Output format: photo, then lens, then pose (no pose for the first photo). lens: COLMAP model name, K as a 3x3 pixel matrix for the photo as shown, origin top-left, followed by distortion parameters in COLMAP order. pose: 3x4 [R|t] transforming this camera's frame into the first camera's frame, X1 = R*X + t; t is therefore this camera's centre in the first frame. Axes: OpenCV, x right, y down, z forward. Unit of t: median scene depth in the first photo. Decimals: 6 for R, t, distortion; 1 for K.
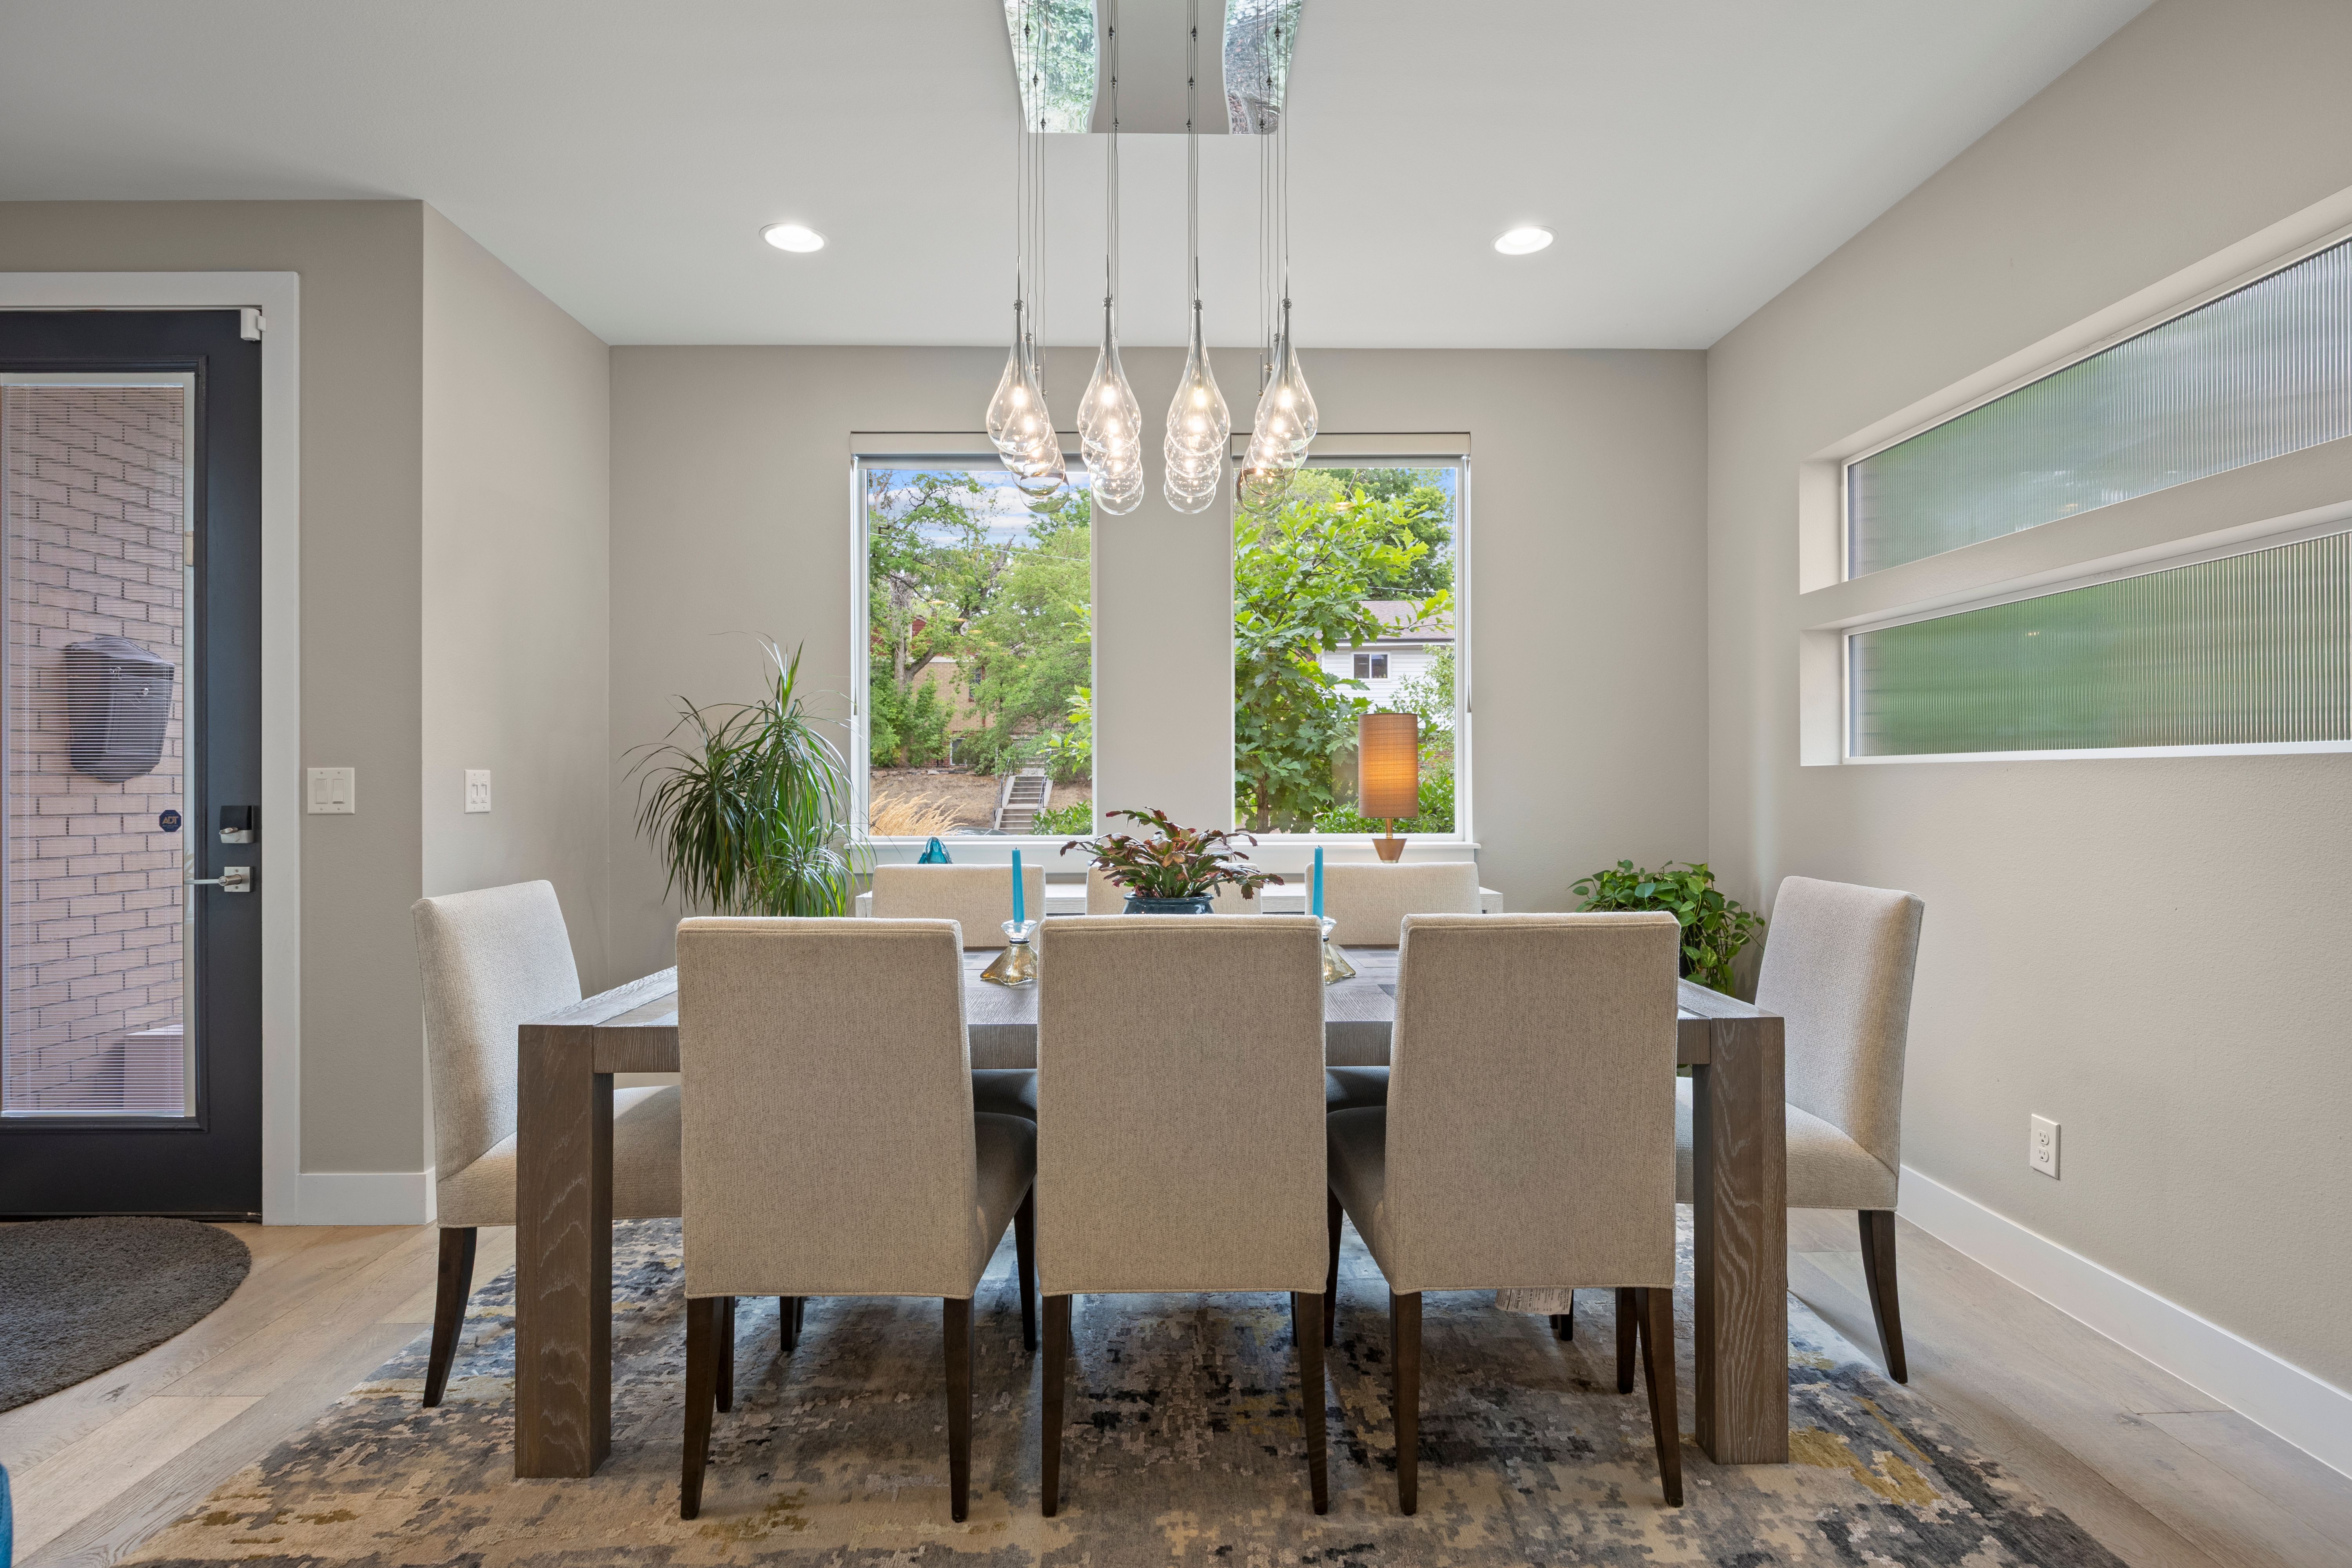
lens RADIAL K [[1183.1, 0, 1180.8], [0, 1183.1, 776.7], [0, 0, 1]] dist [-0.012901, -0.000080]
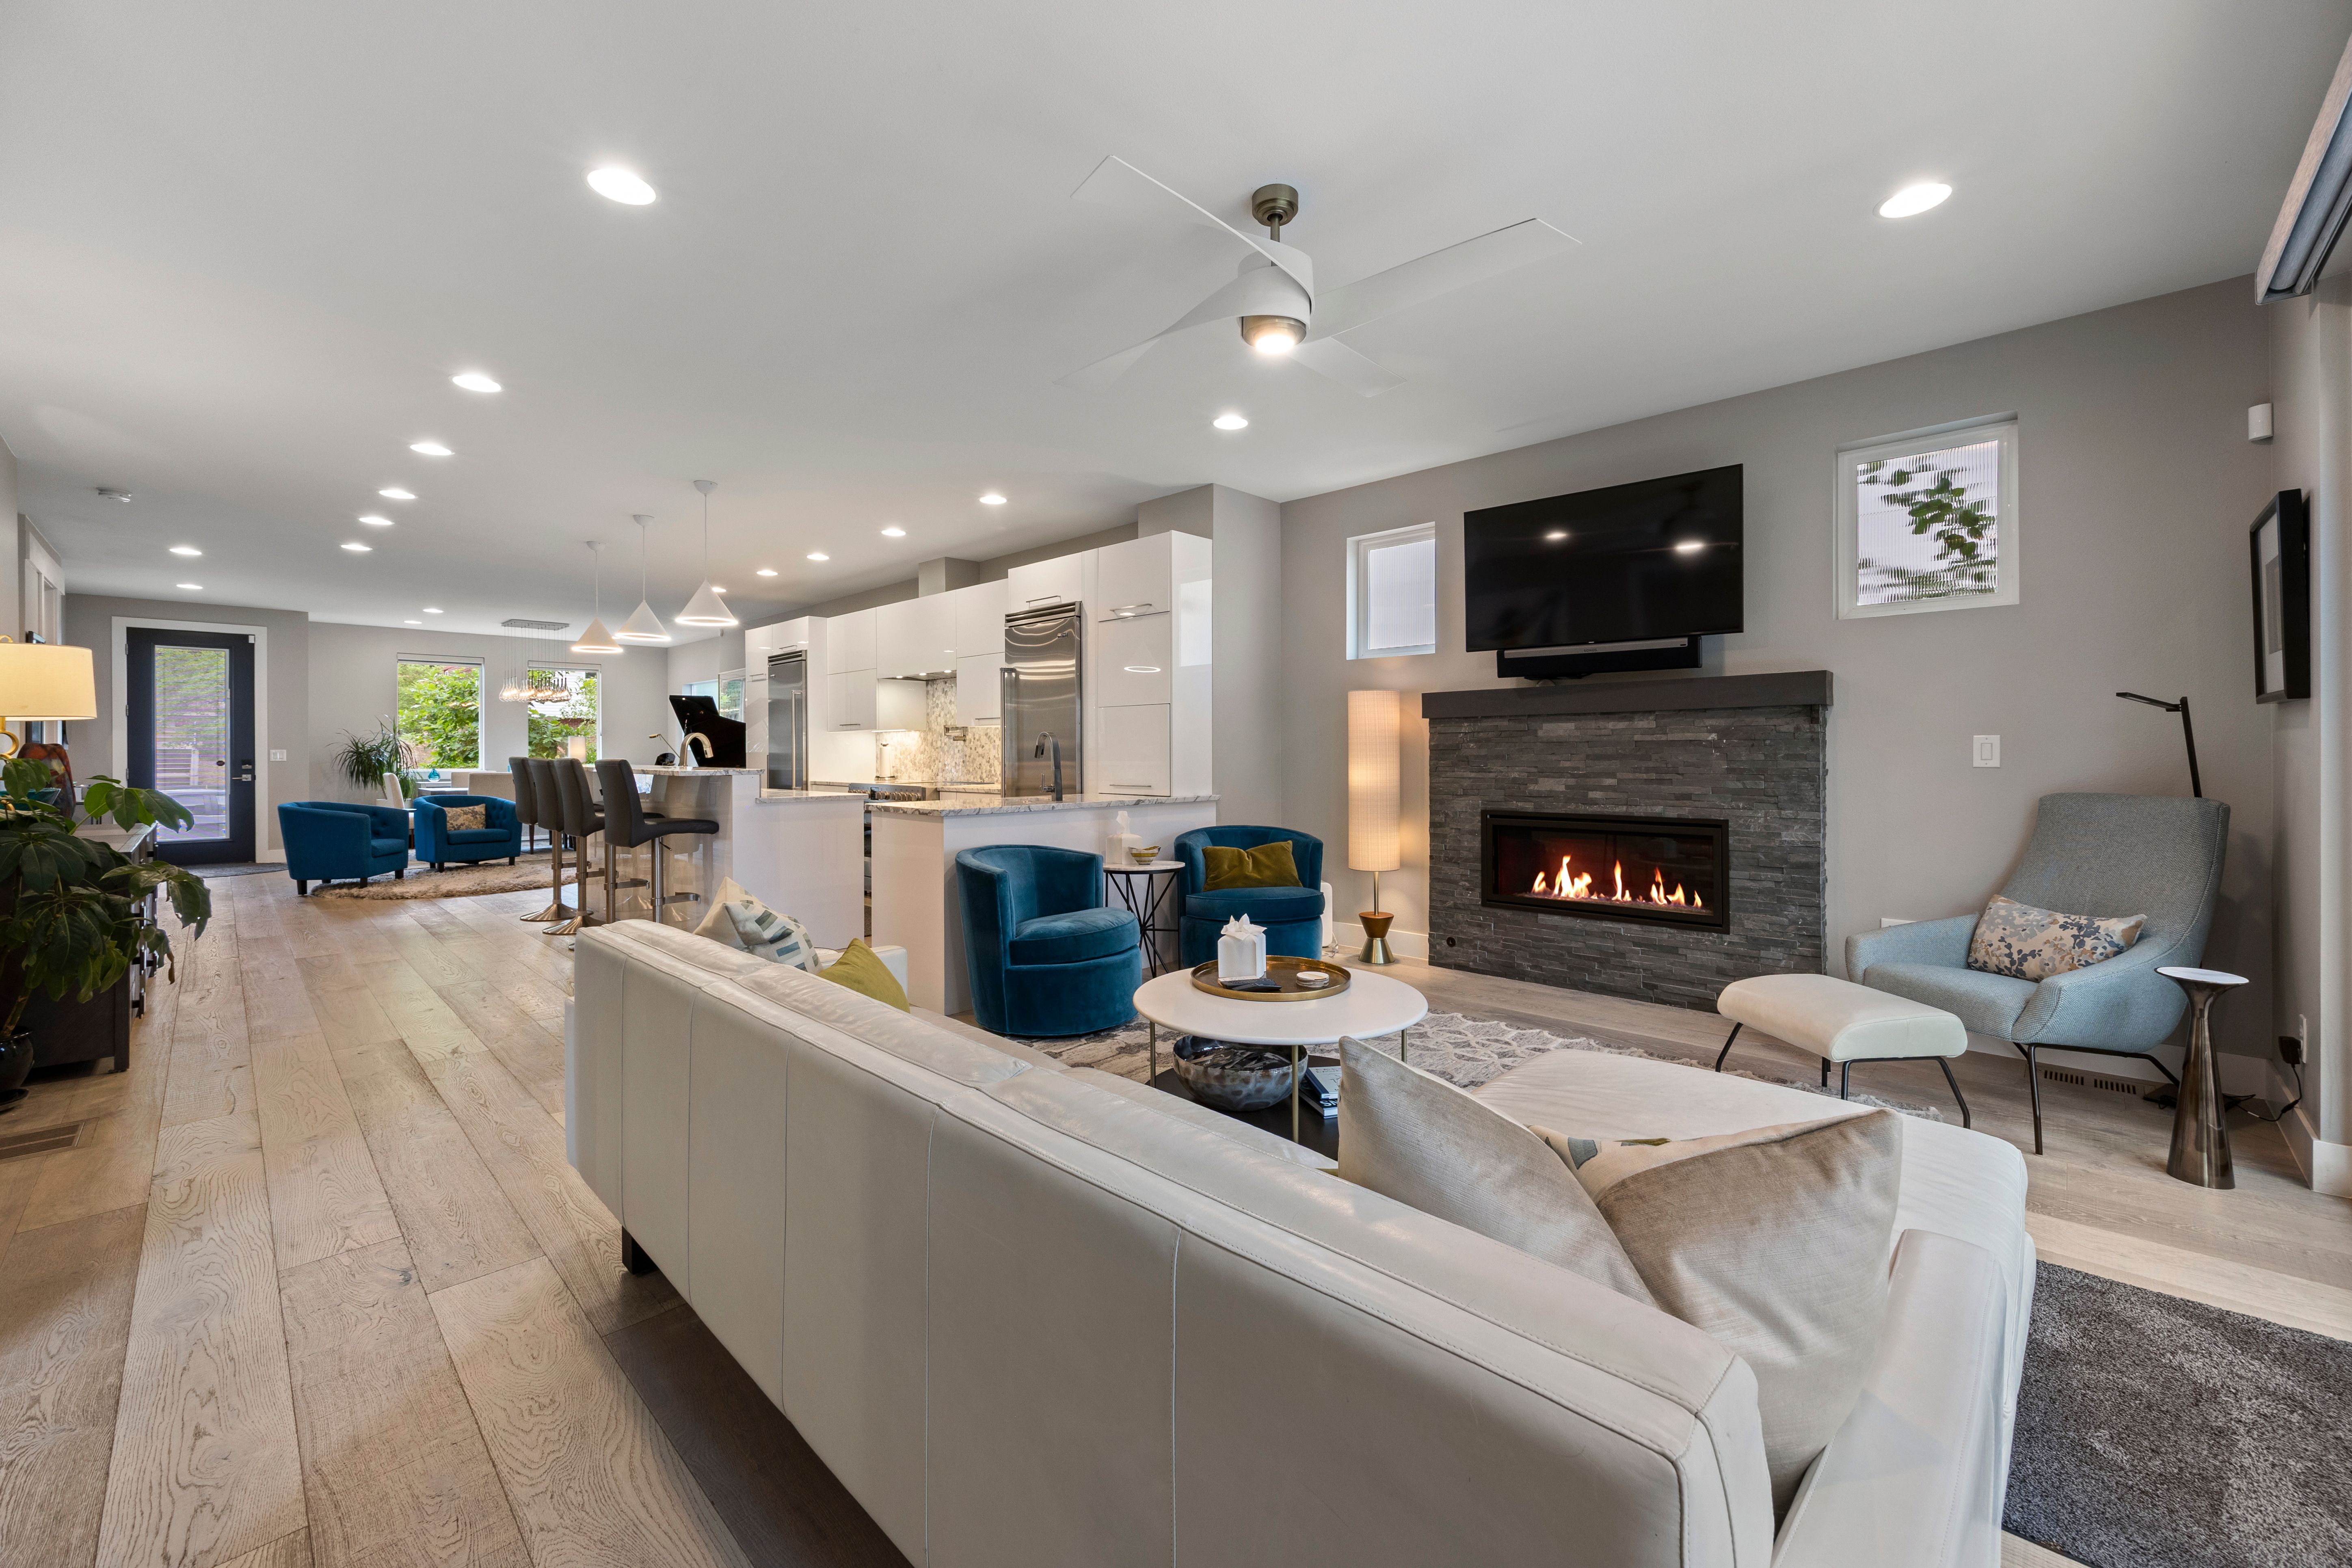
lens RADIAL K [[929.0, 0, 1171.4], [0, 929.0, 753.7], [0, 0, 1]] dist [-0.002458, -0.000020]
pose [[0.708527, -0.001200, 0.705683, -0.799630], [-0.002722, 0.999986, 0.004433, -0.017144], [-0.705679, -0.005062, 0.708514, -3.446104]]
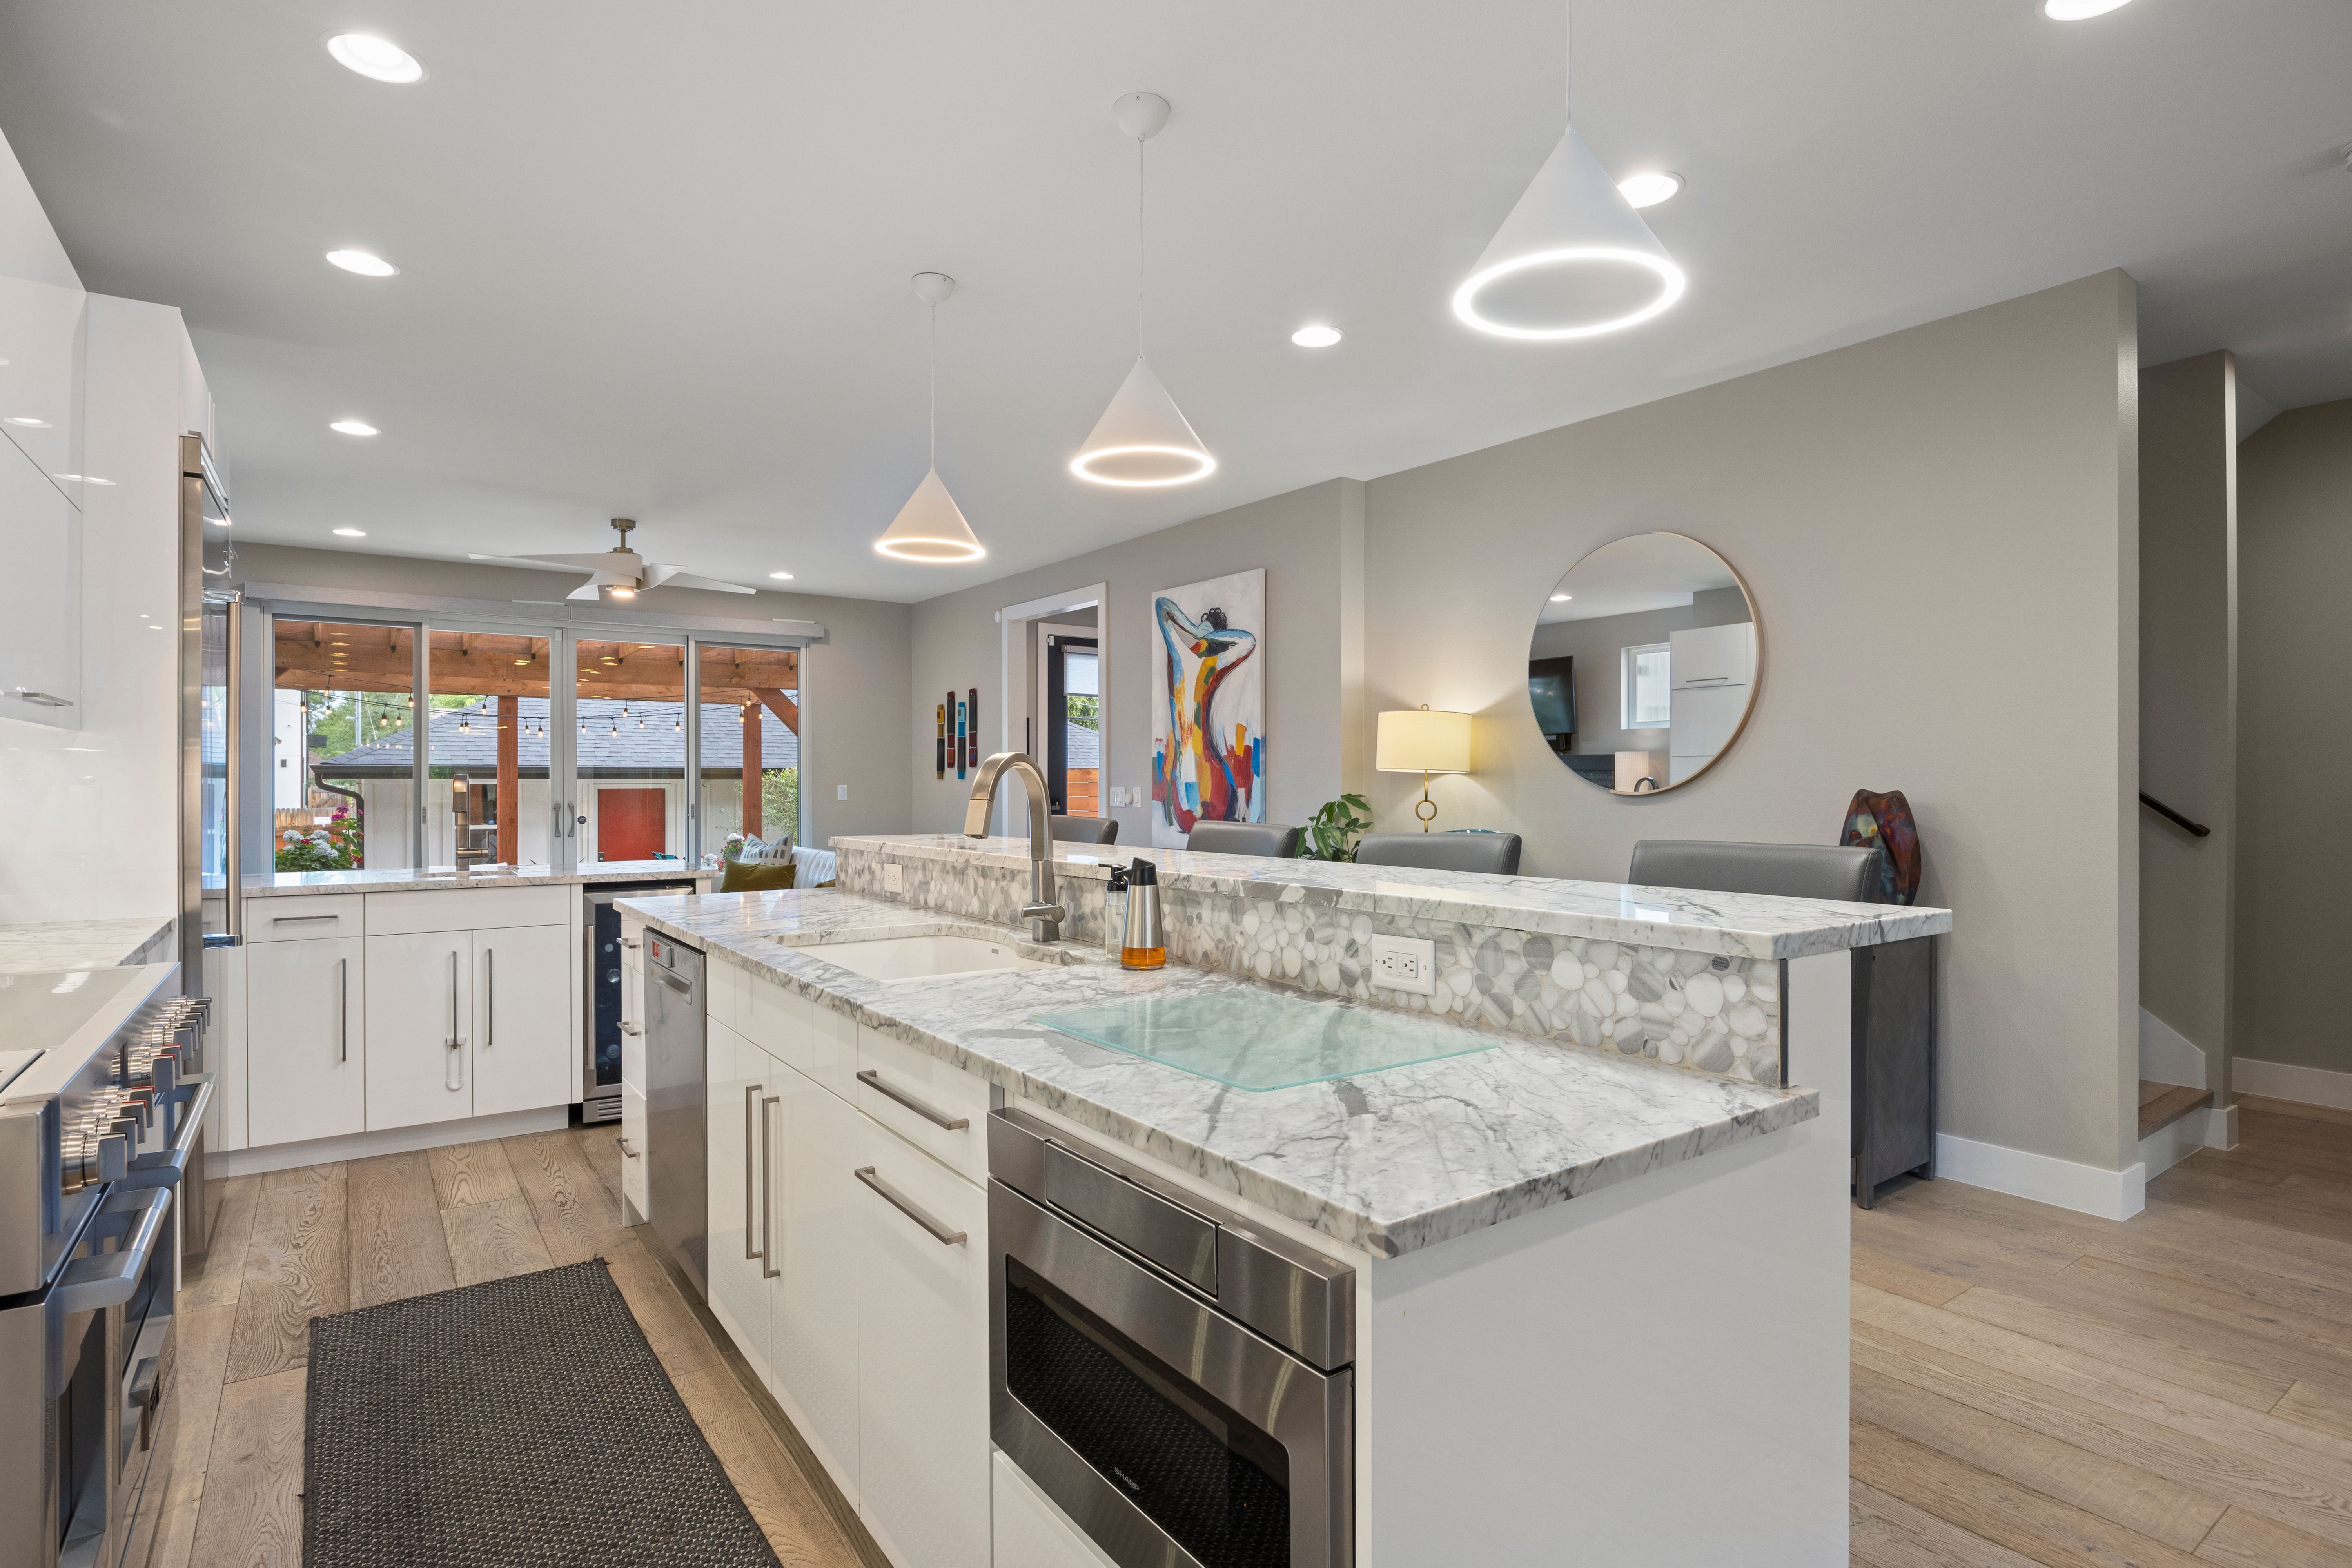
lens RADIAL K [[1195.2, 0, 1173.0], [0, 1195.2, 785.4], [0, 0, 1]] dist [-0.007007, -0.001745]
pose [[-0.830282, 0.002875, -0.557336, 0.227002], [0.003739, 0.999993, -0.000412, -0.028786], [0.557331, -0.002427, -0.830287, -0.620424]]
